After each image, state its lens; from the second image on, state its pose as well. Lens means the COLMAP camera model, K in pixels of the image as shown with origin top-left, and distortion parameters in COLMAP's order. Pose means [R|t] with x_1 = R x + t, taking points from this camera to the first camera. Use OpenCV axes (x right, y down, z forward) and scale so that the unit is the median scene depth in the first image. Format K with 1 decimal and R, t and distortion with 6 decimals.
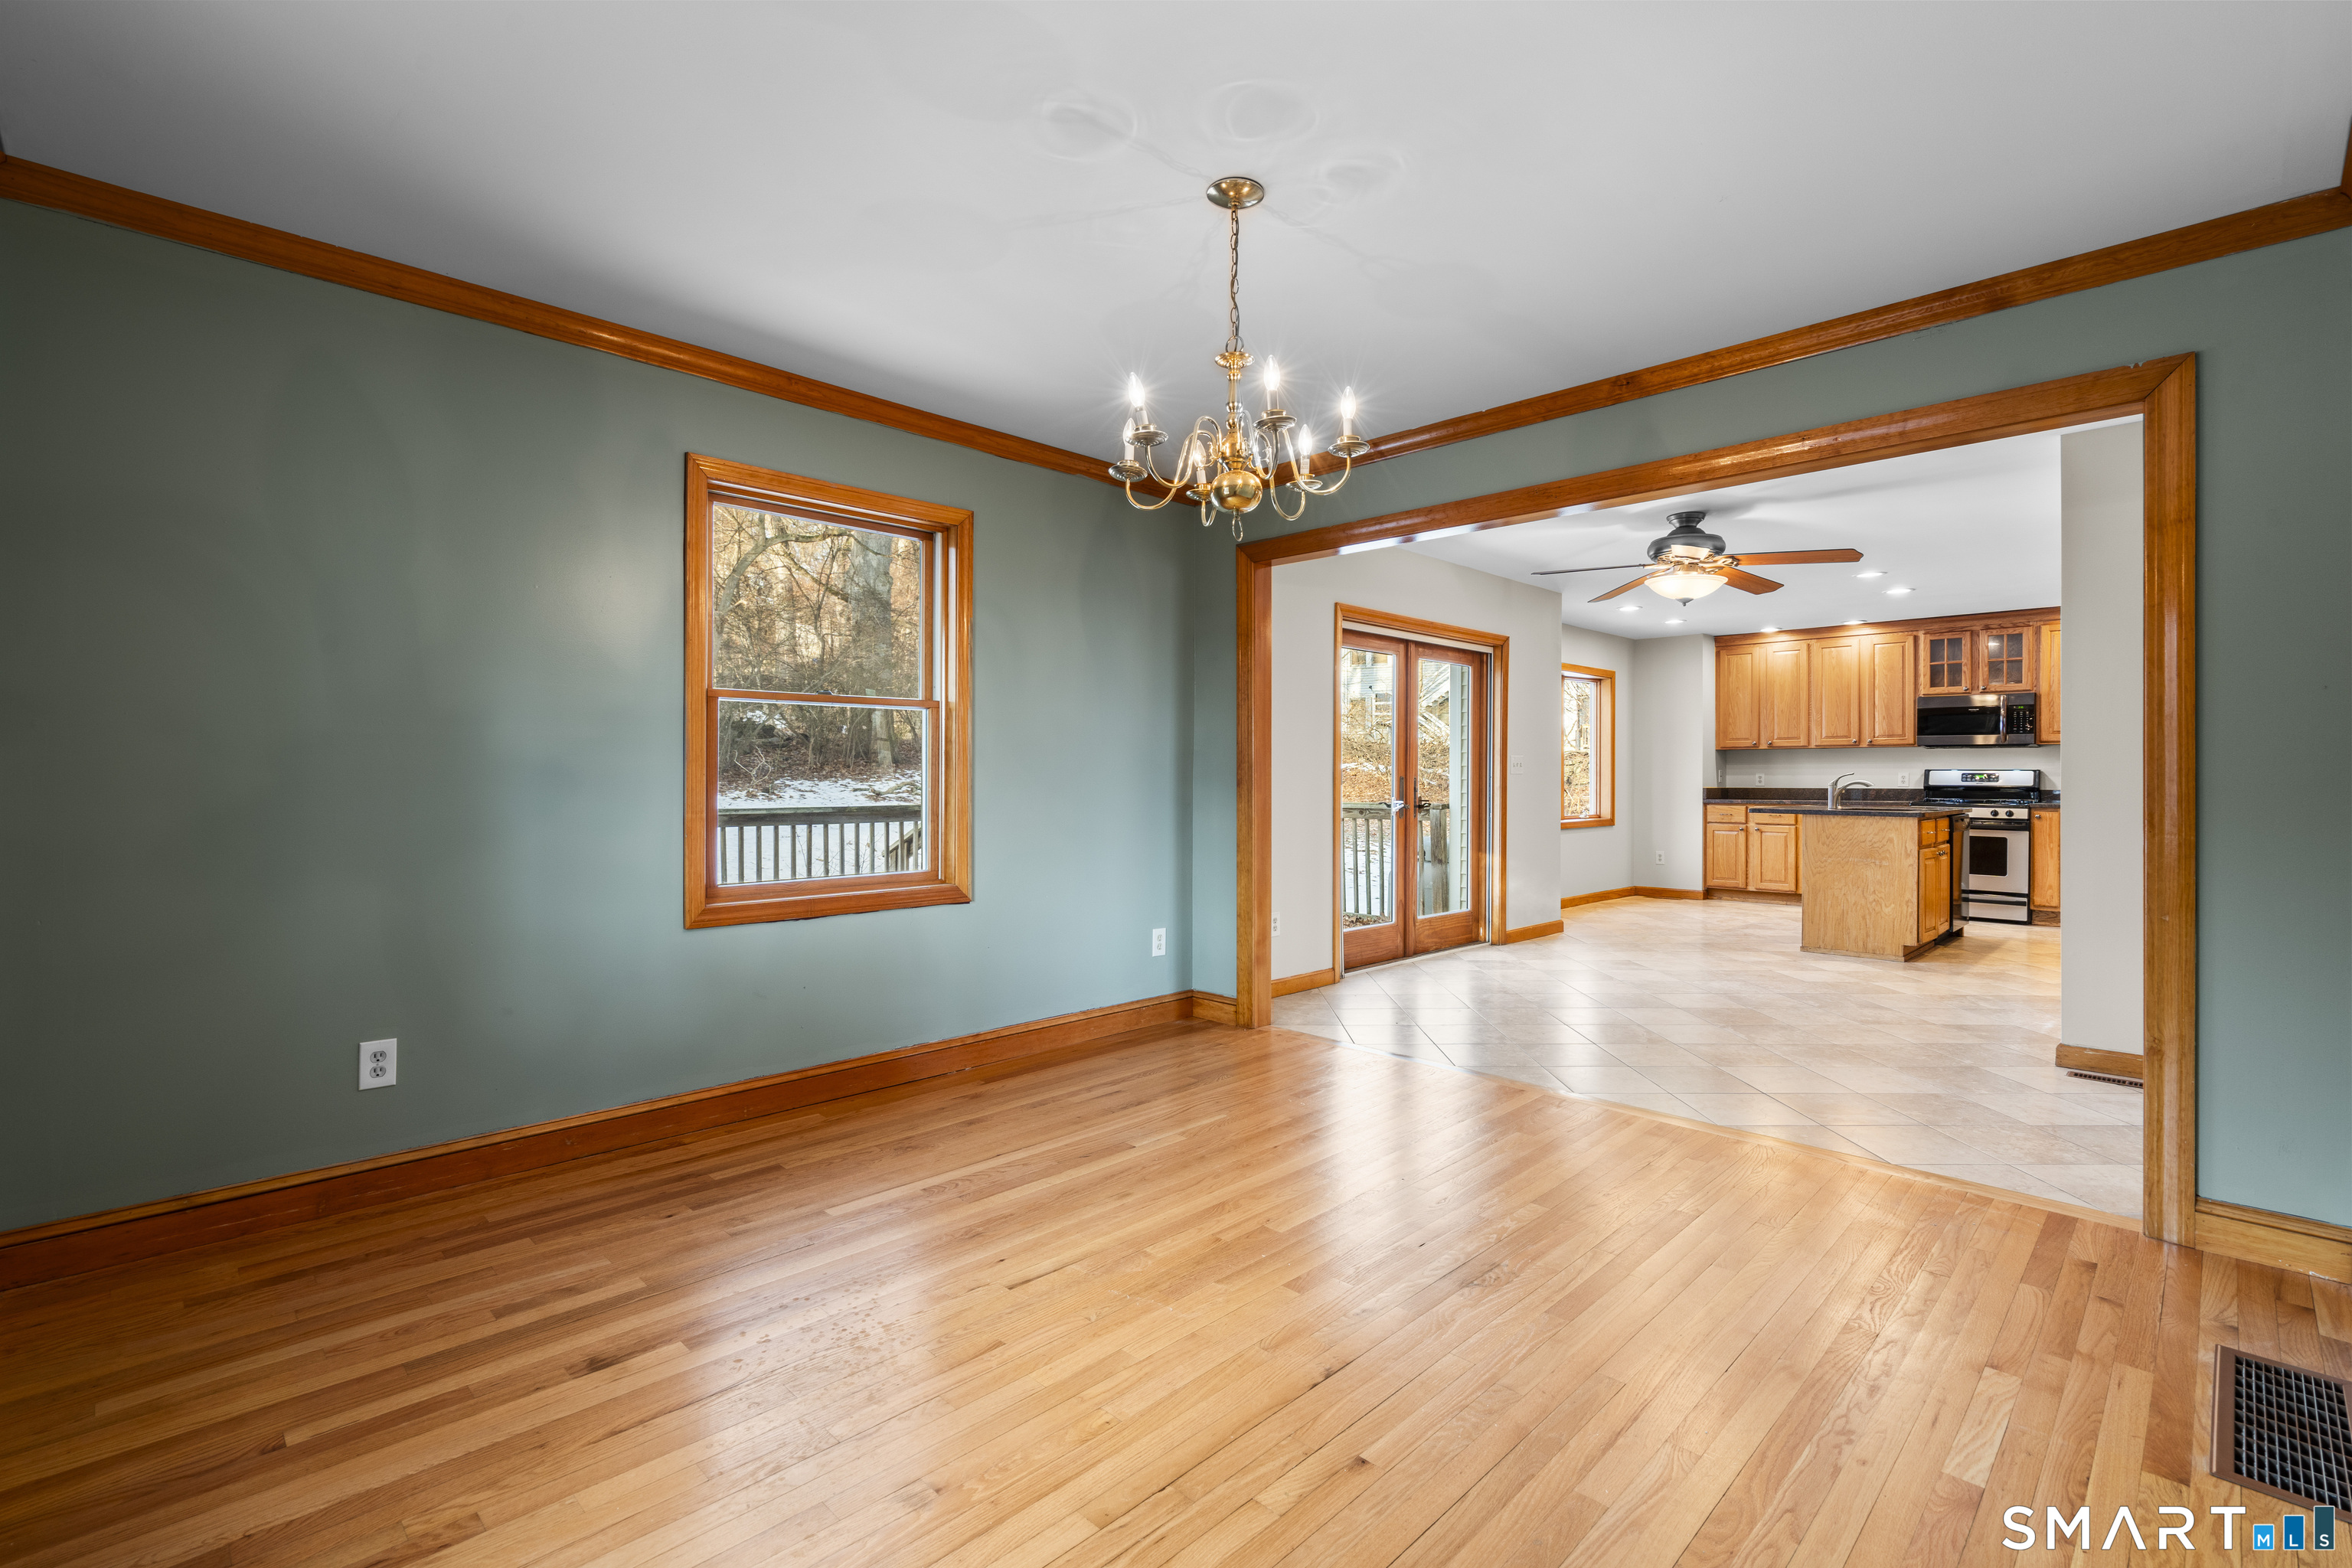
lens RADIAL K [[1057.8, 0, 1177.7], [0, 1057.8, 774.2], [0, 0, 1]] dist [-0.000635, 0.002745]
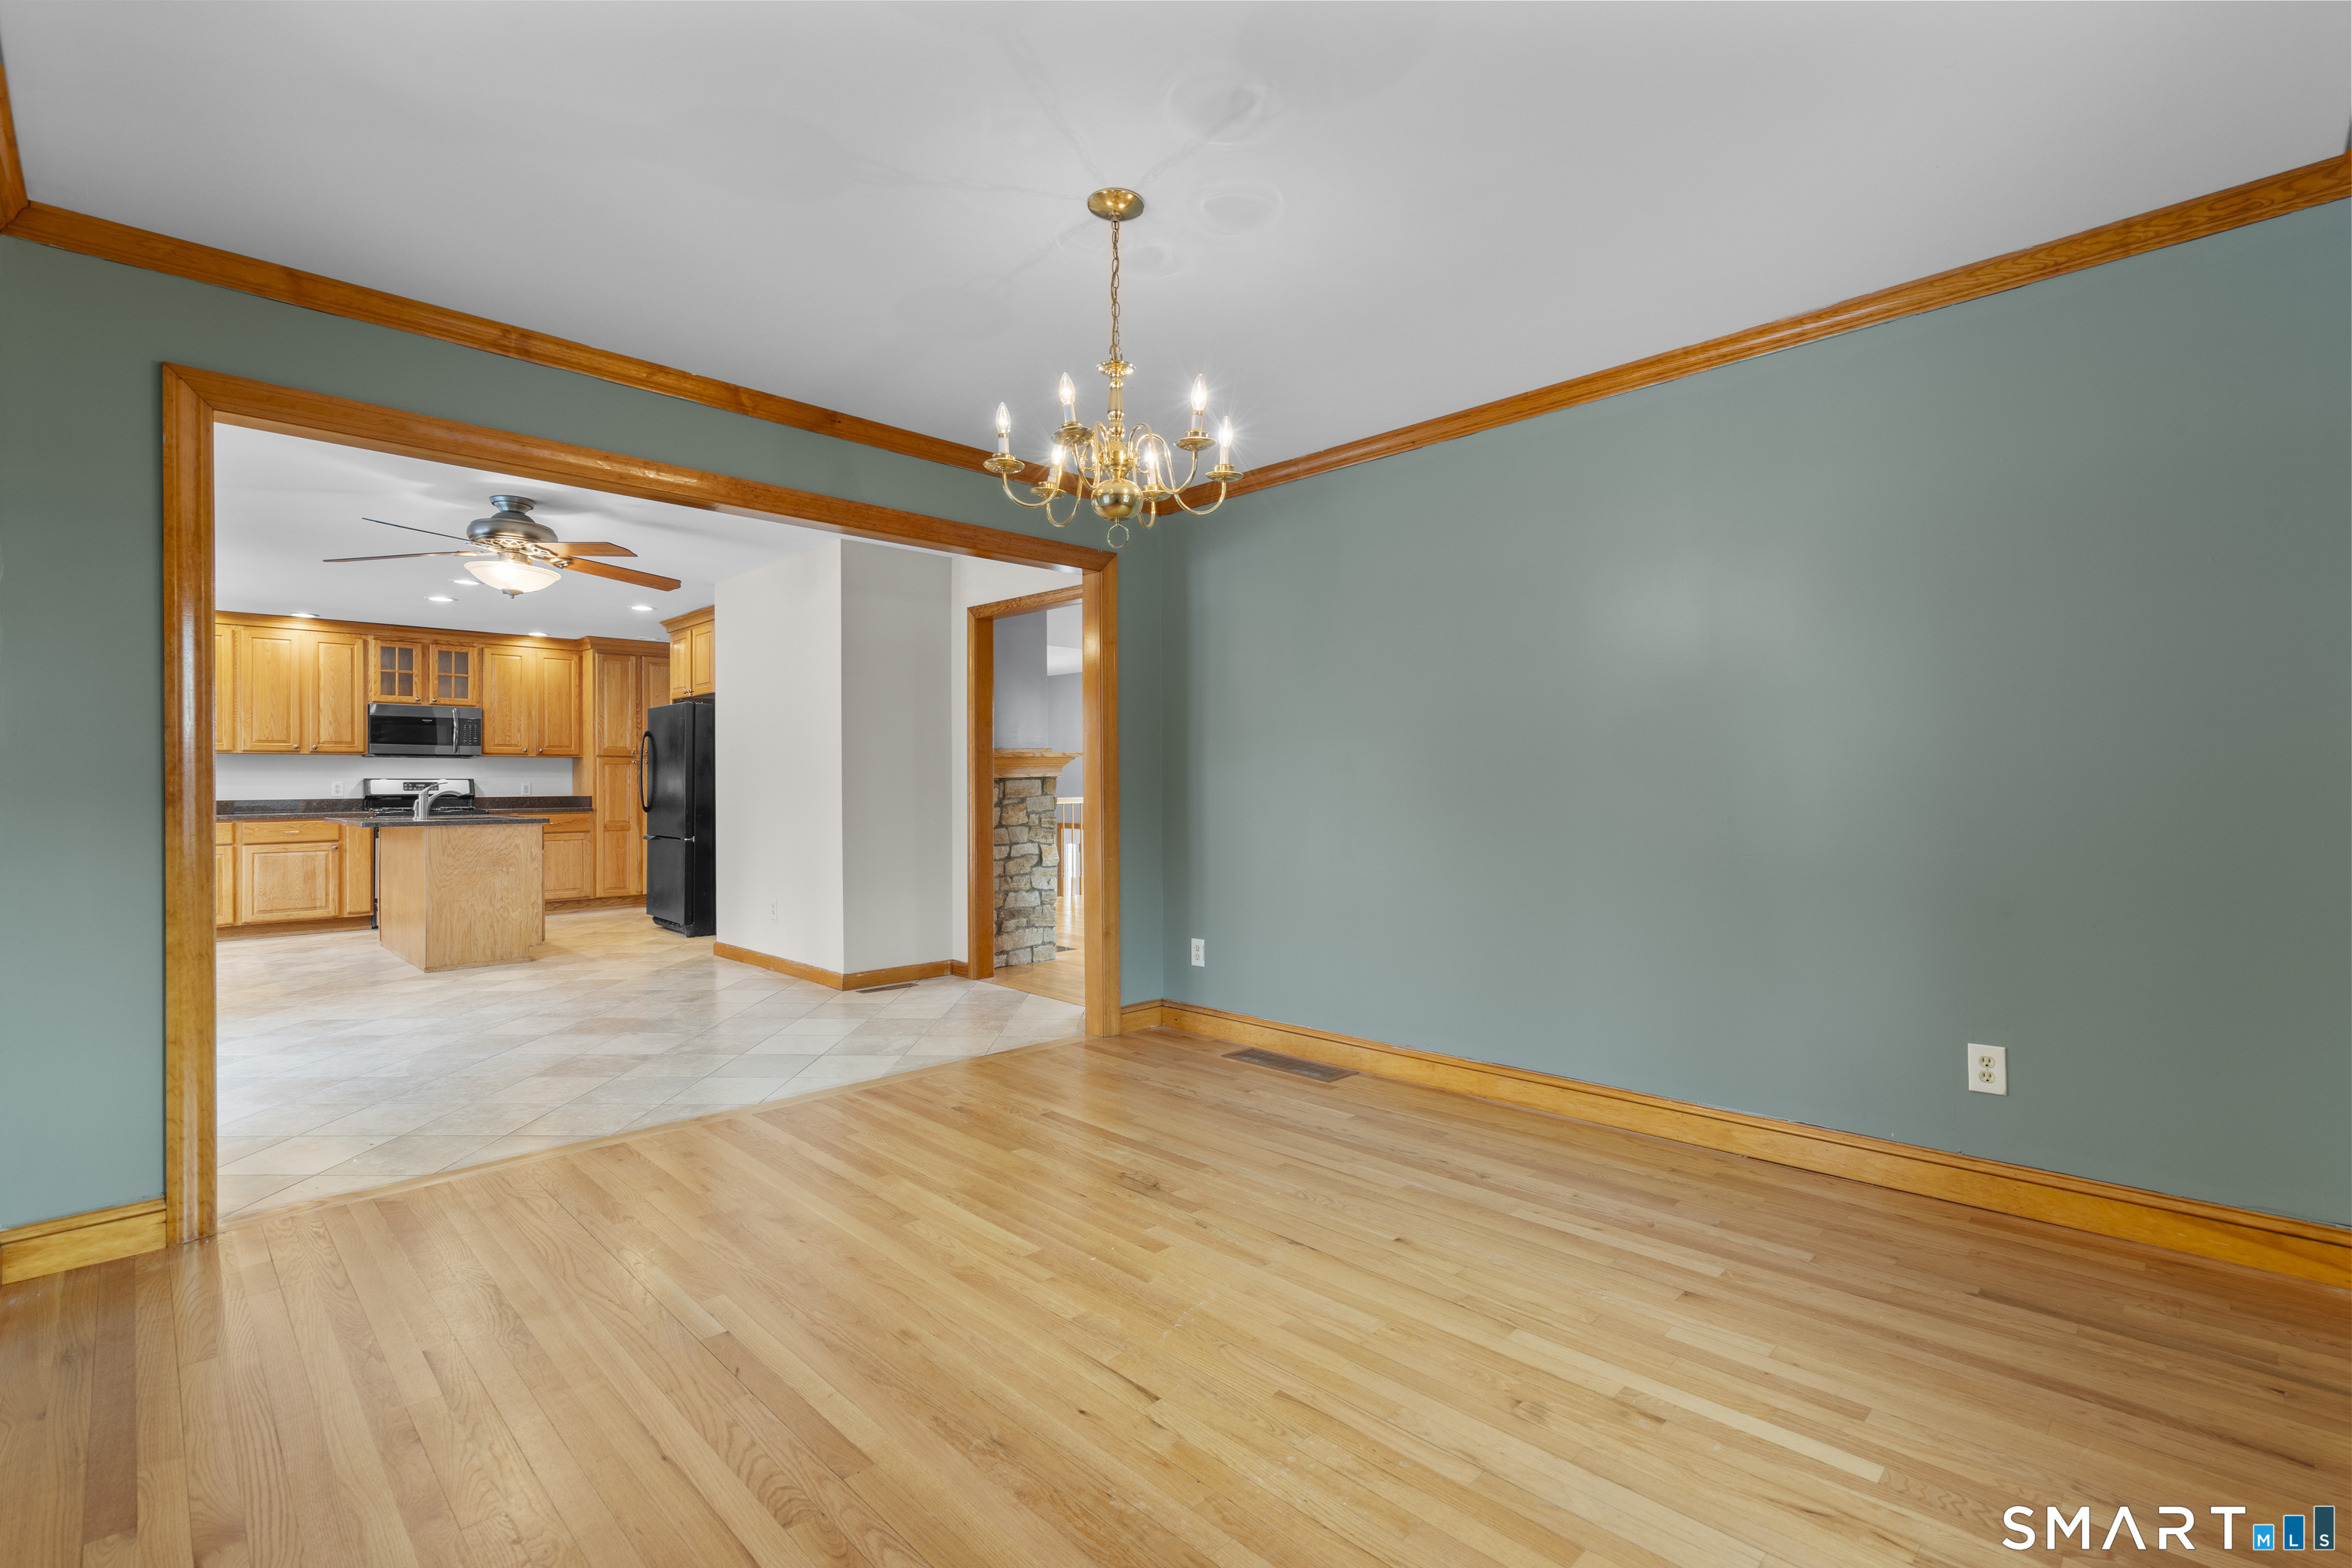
lens RADIAL K [[1057.8, 0, 1175.6], [0, 1057.8, 776.2], [0, 0, 1]] dist [-0.000635, 0.002745]
pose [[0.006772, 0.003176, 0.999972, -0.270802], [0.004363, 0.999985, -0.003206, -0.000092], [-0.999968, 0.004385, 0.006758, 0.266677]]
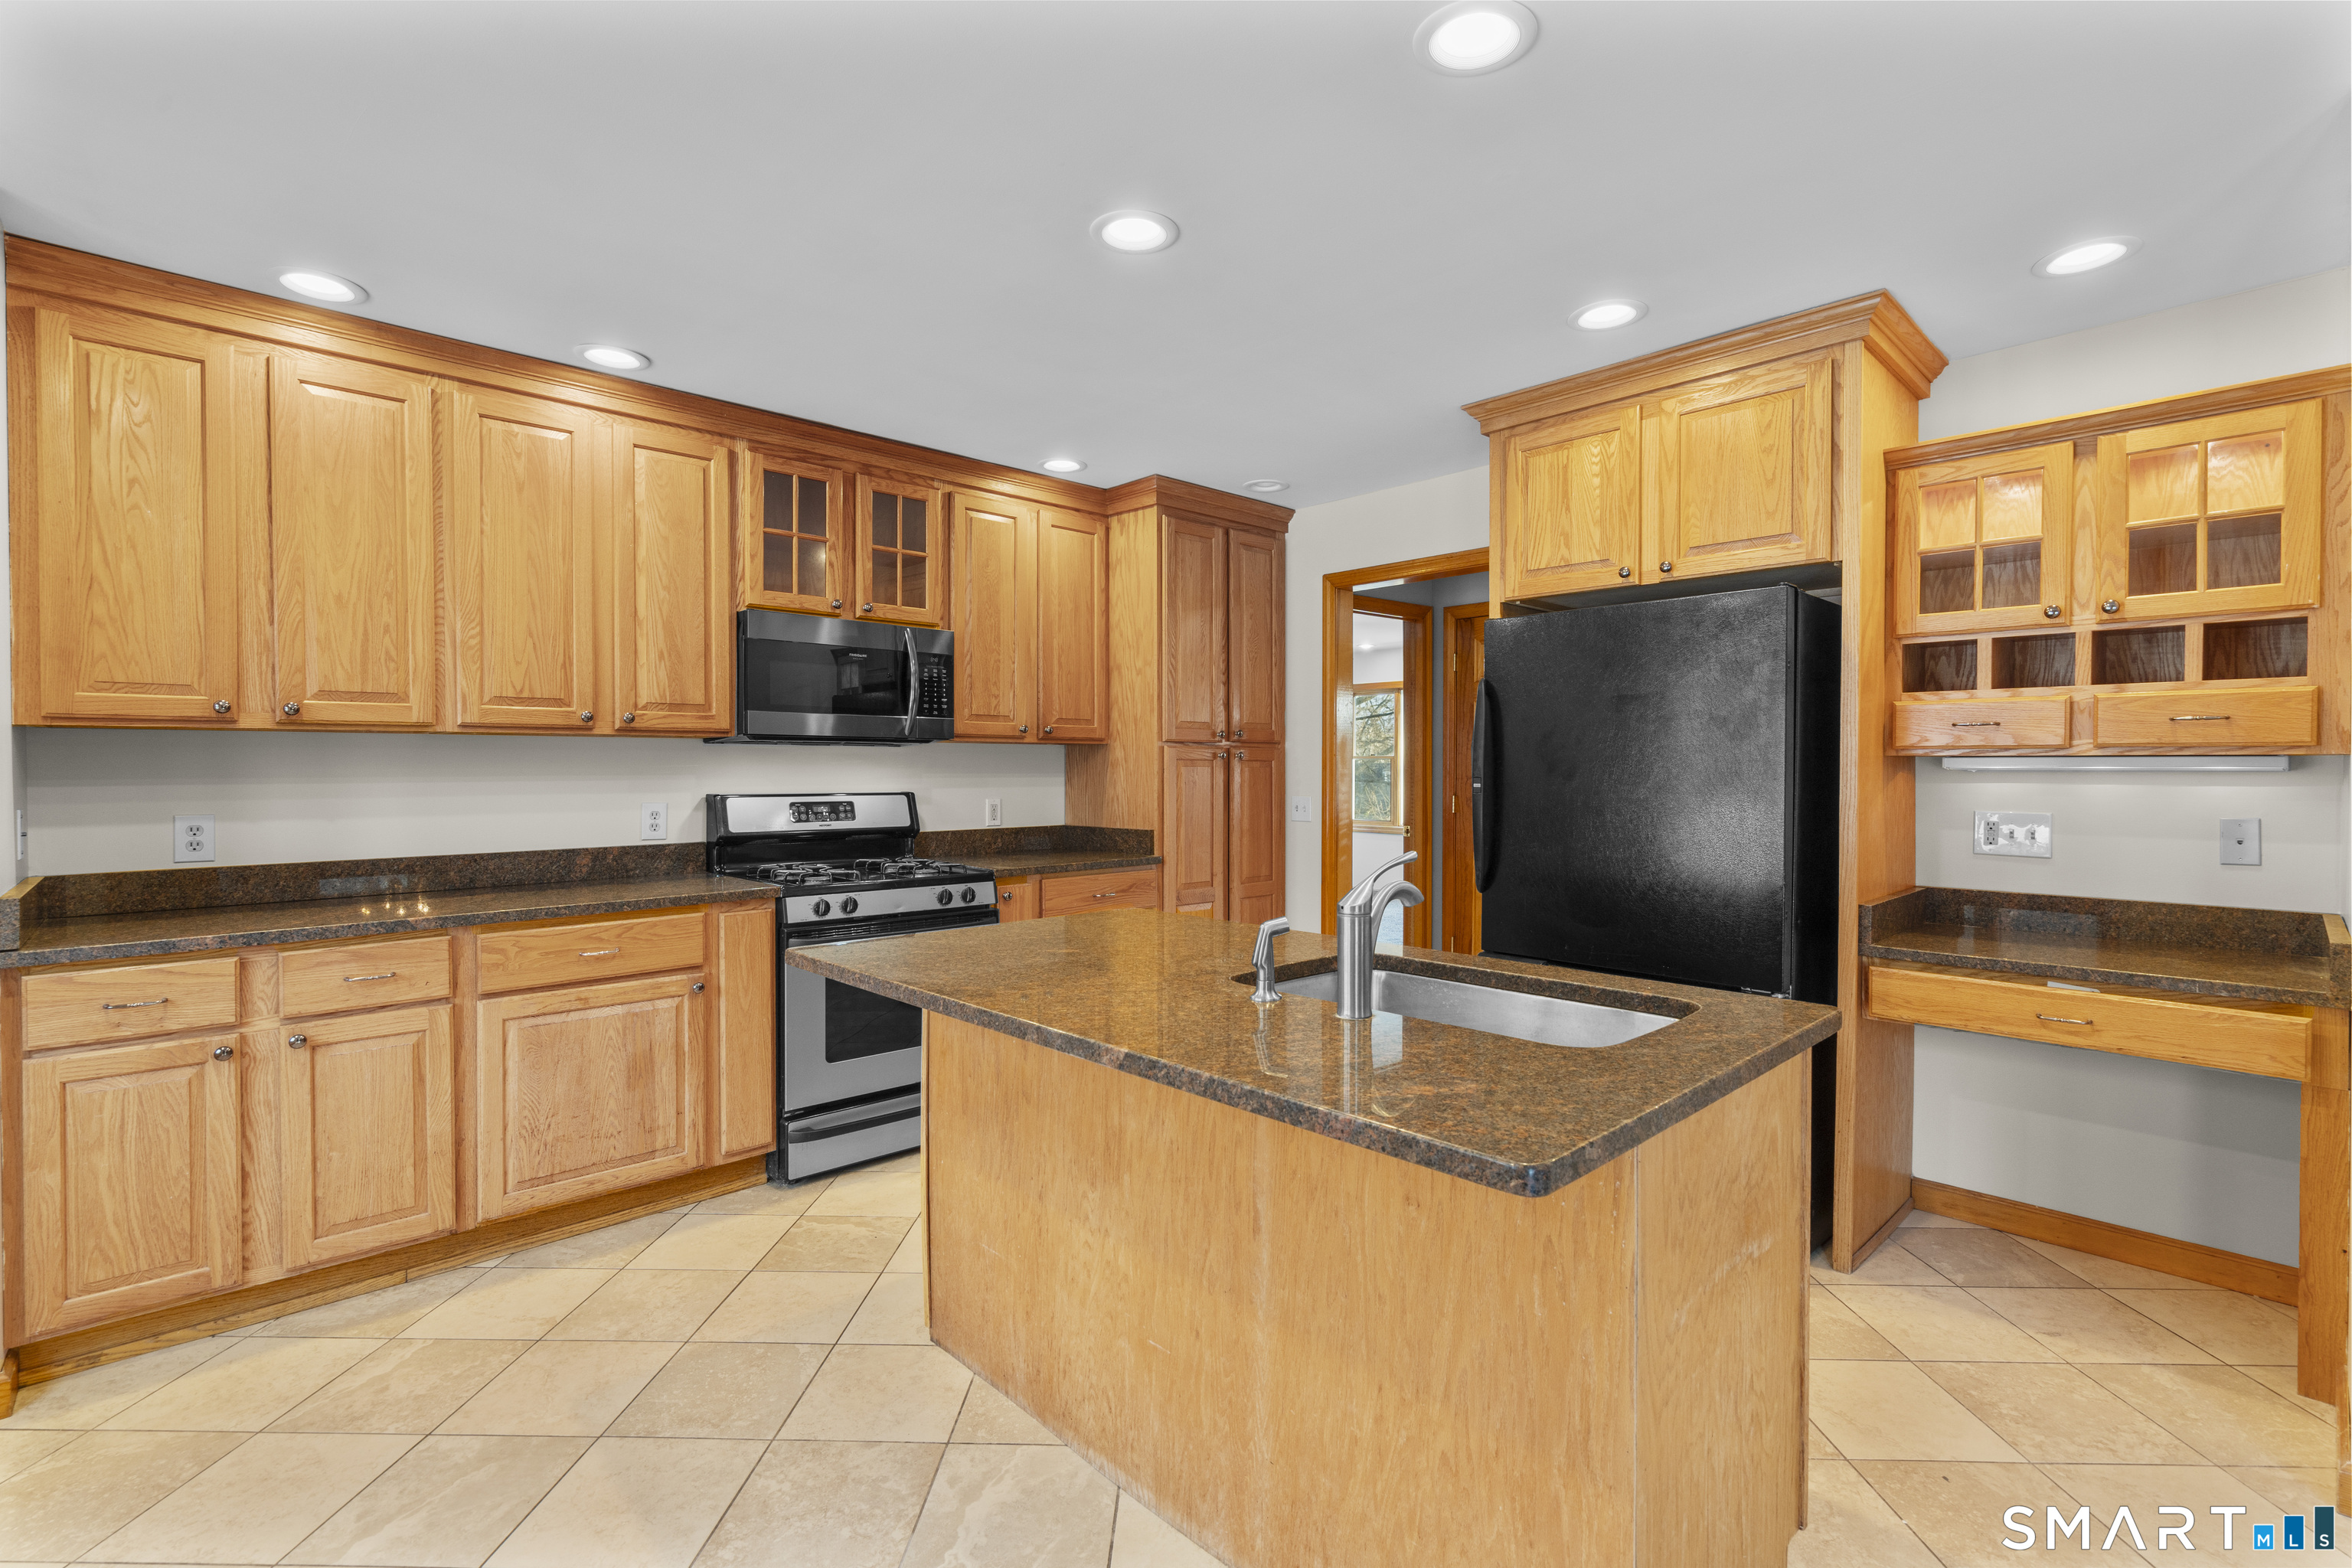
lens RADIAL K [[1057.8, 0, 1176.0], [0, 1057.8, 782.7], [0, 0, 1]] dist [-0.000635, 0.002745]
pose [[0.031622, -0.017900, 0.999340, 0.328663], [-0.001764, 0.999837, 0.017965, -0.017449], [-0.999498, -0.002331, 0.031586, 0.858710]]
